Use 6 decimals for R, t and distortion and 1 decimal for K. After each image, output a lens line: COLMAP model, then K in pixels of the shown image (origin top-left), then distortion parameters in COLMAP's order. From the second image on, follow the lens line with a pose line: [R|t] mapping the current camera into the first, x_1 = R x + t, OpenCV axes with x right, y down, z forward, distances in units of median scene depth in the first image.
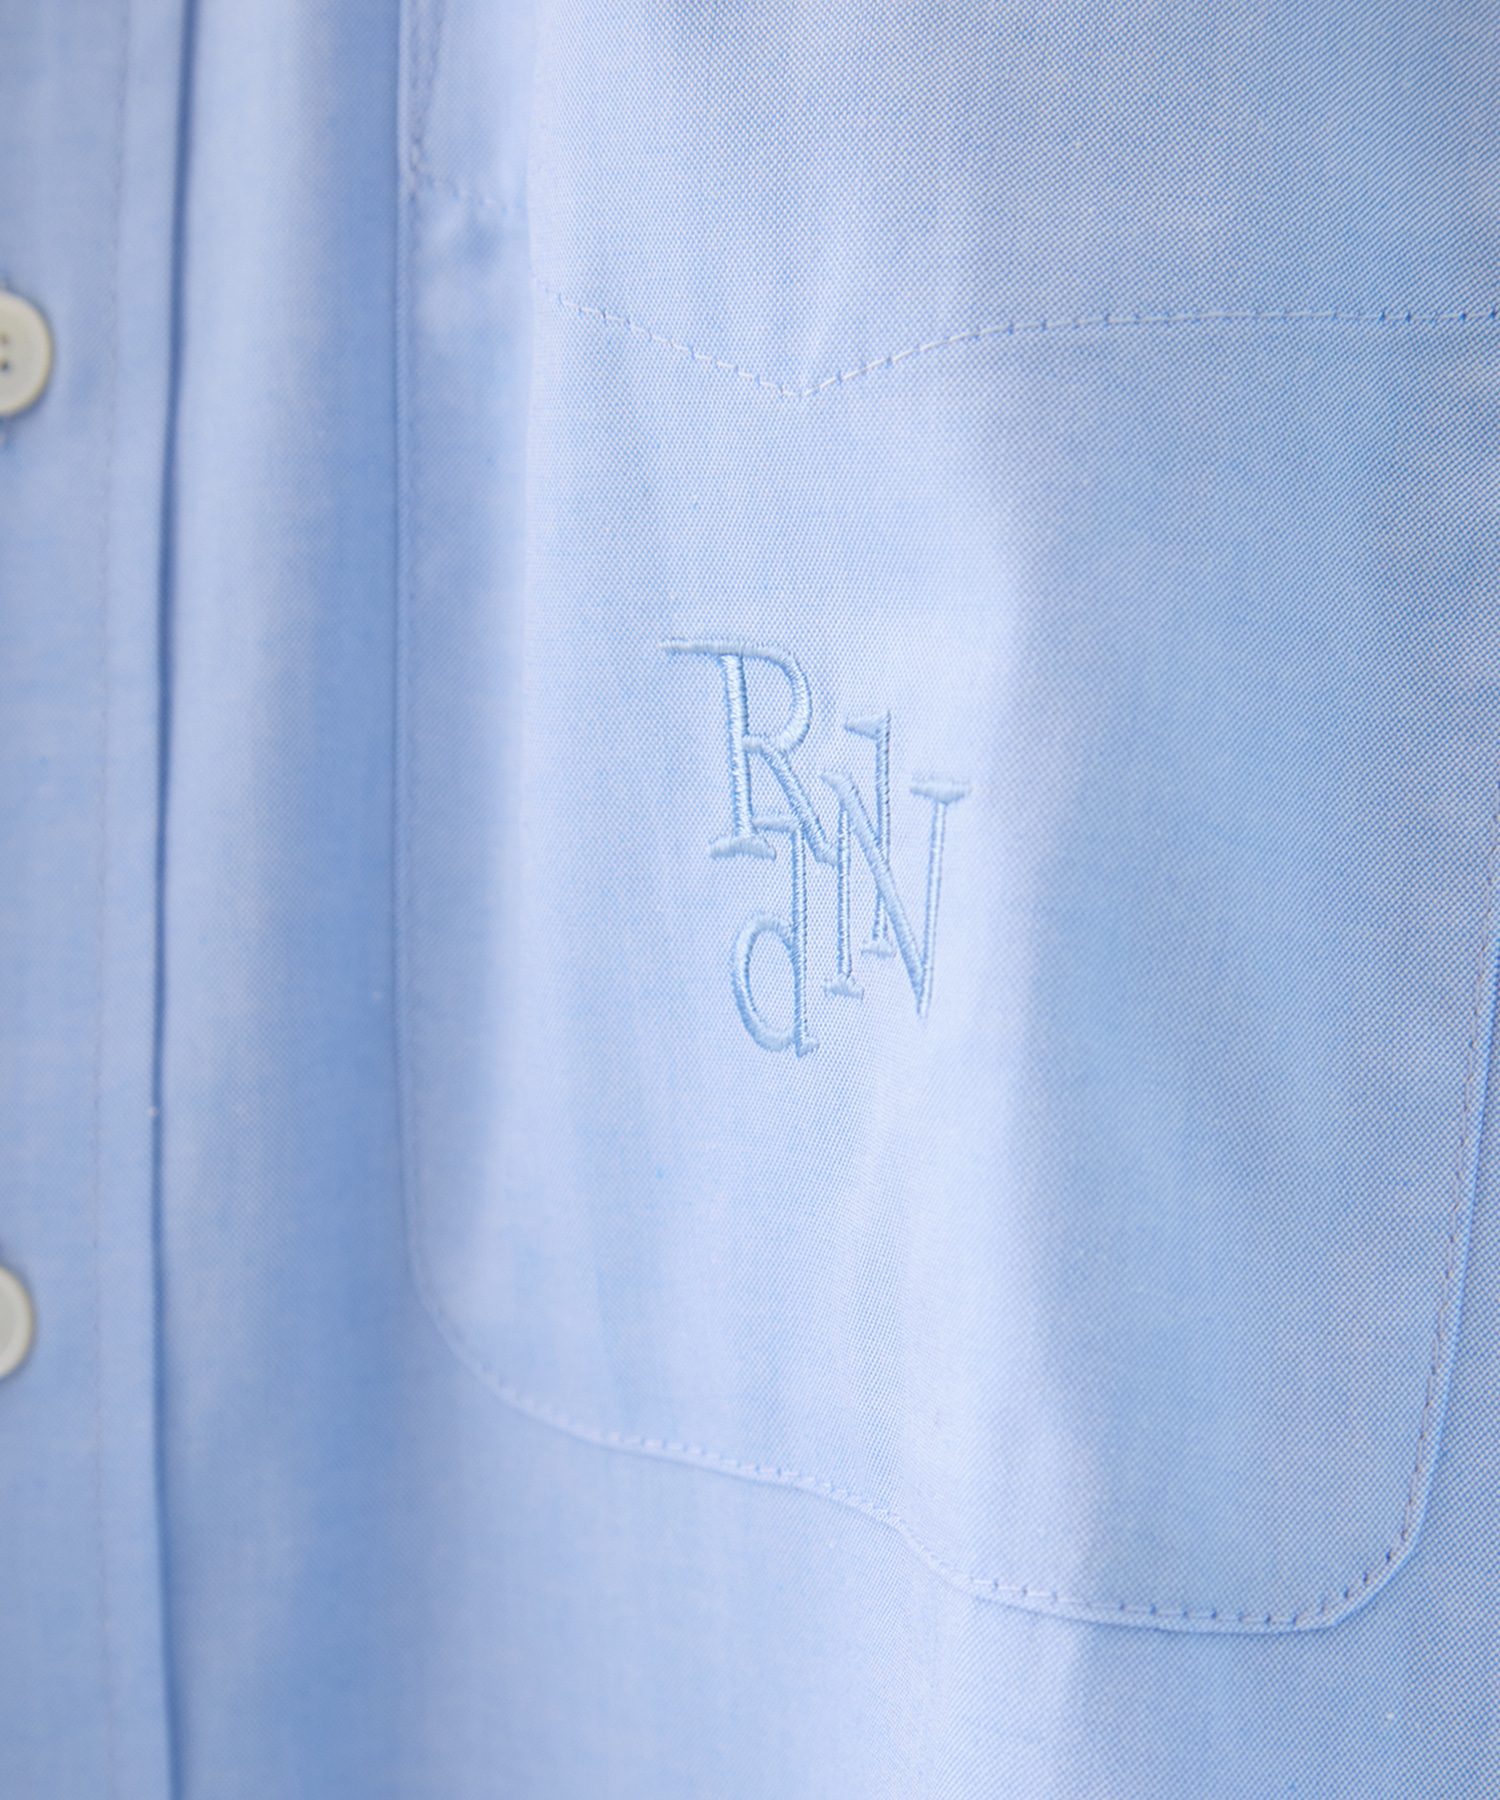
lens RADIAL K [[5492.8, 0, 750.0], [0, 5492.8, 900.0], [0, 0, 1]] dist [-0.098092, 0.914987]
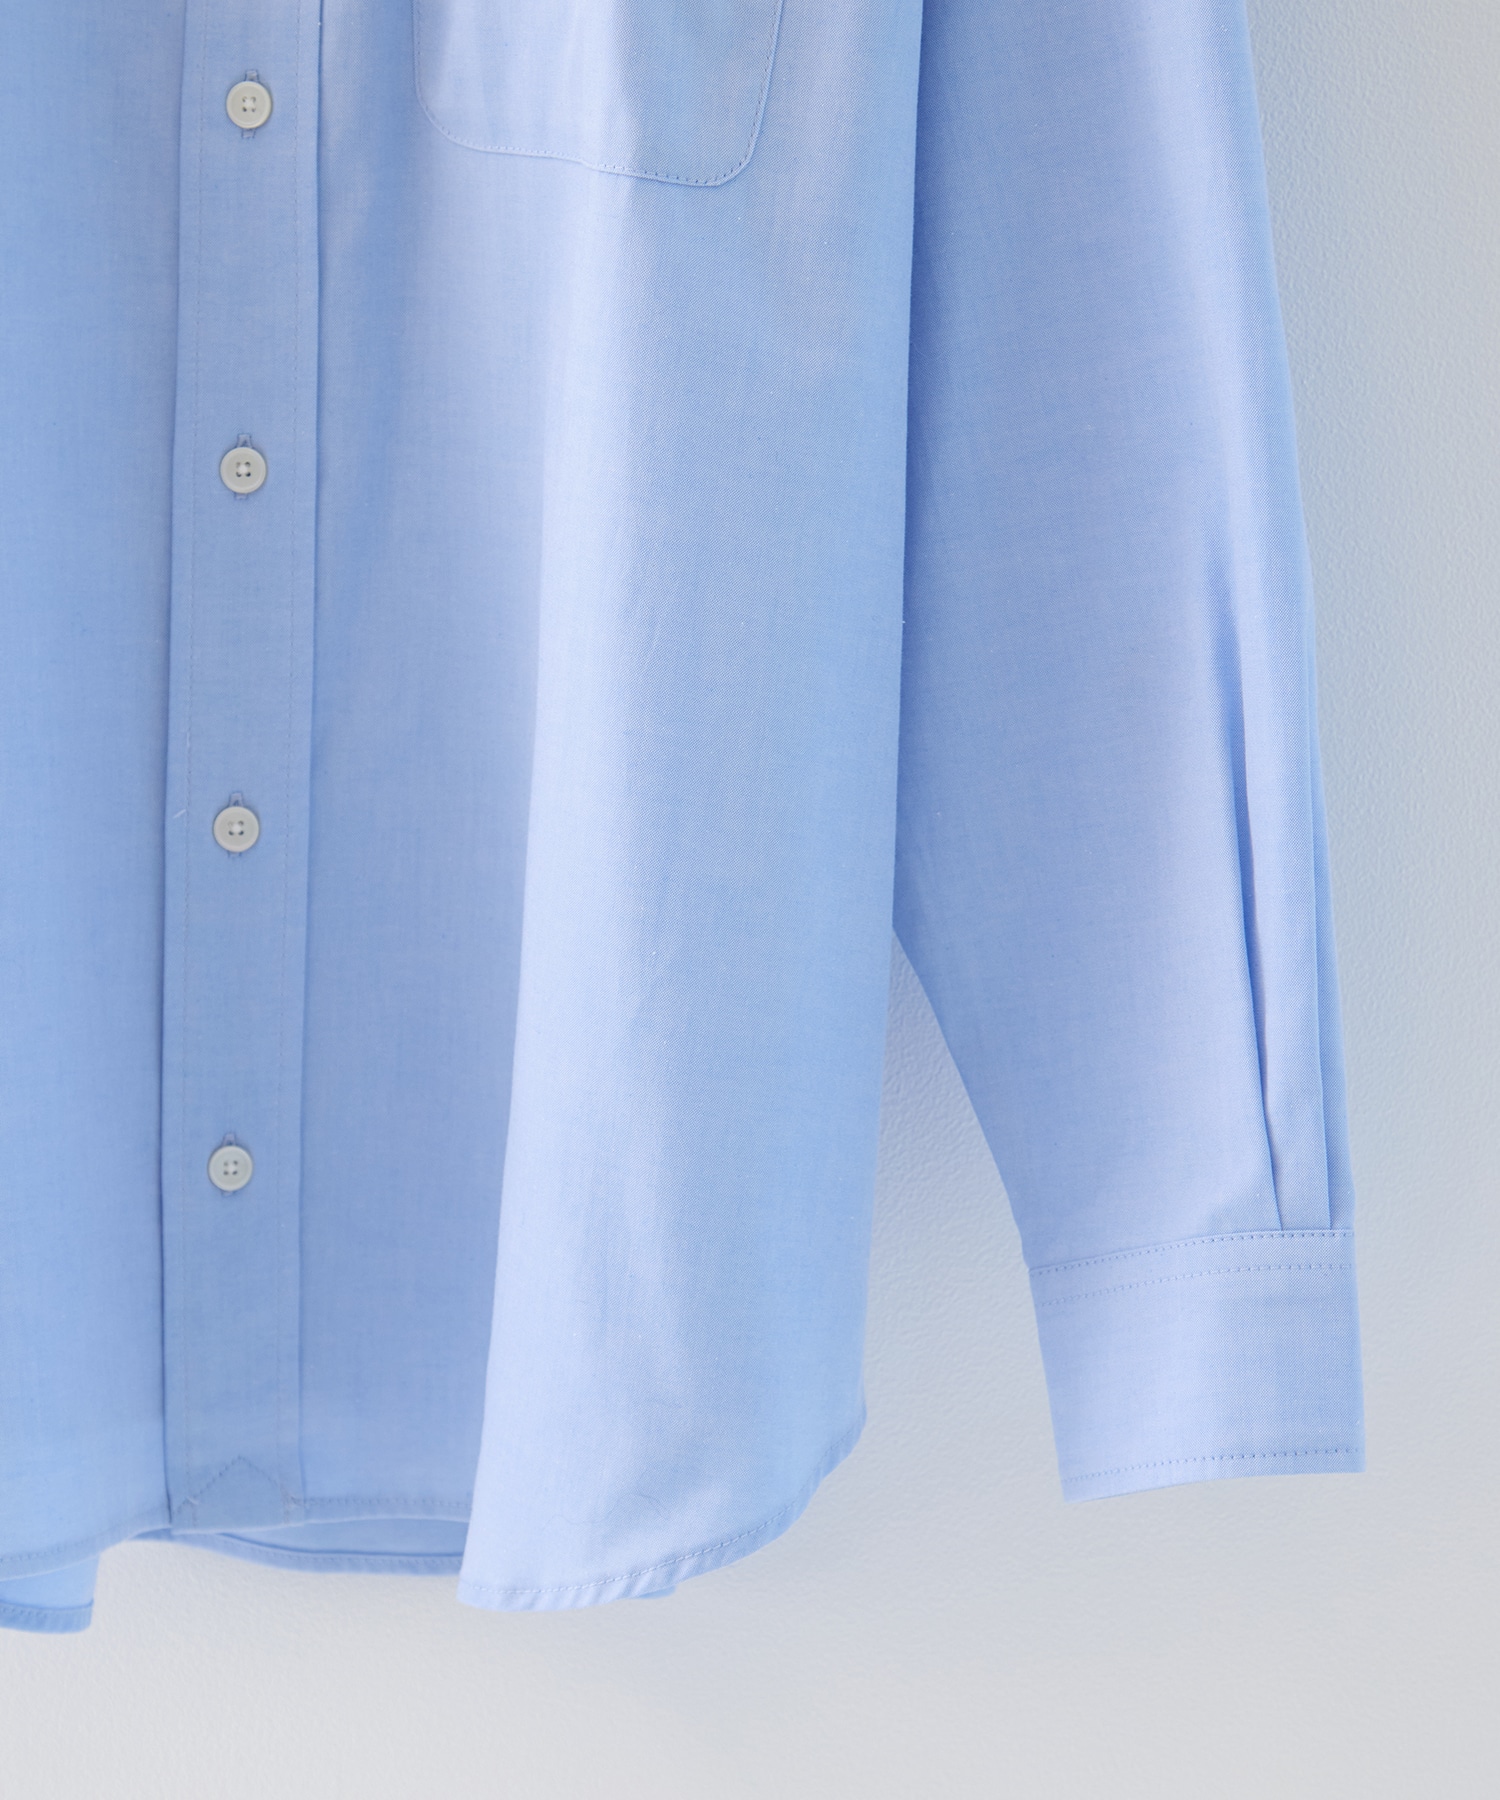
lens RADIAL K [[5492.8, 0, 750.0], [0, 5492.8, 900.0], [0, 0, 1]] dist [-0.098092, 0.914987]
pose [[0.999455, 0.032617, -0.005155, 0.126621], [-0.031726, 0.991771, 0.124030, 0.123523], [0.009158, -0.123799, 0.992265, -1.679877]]
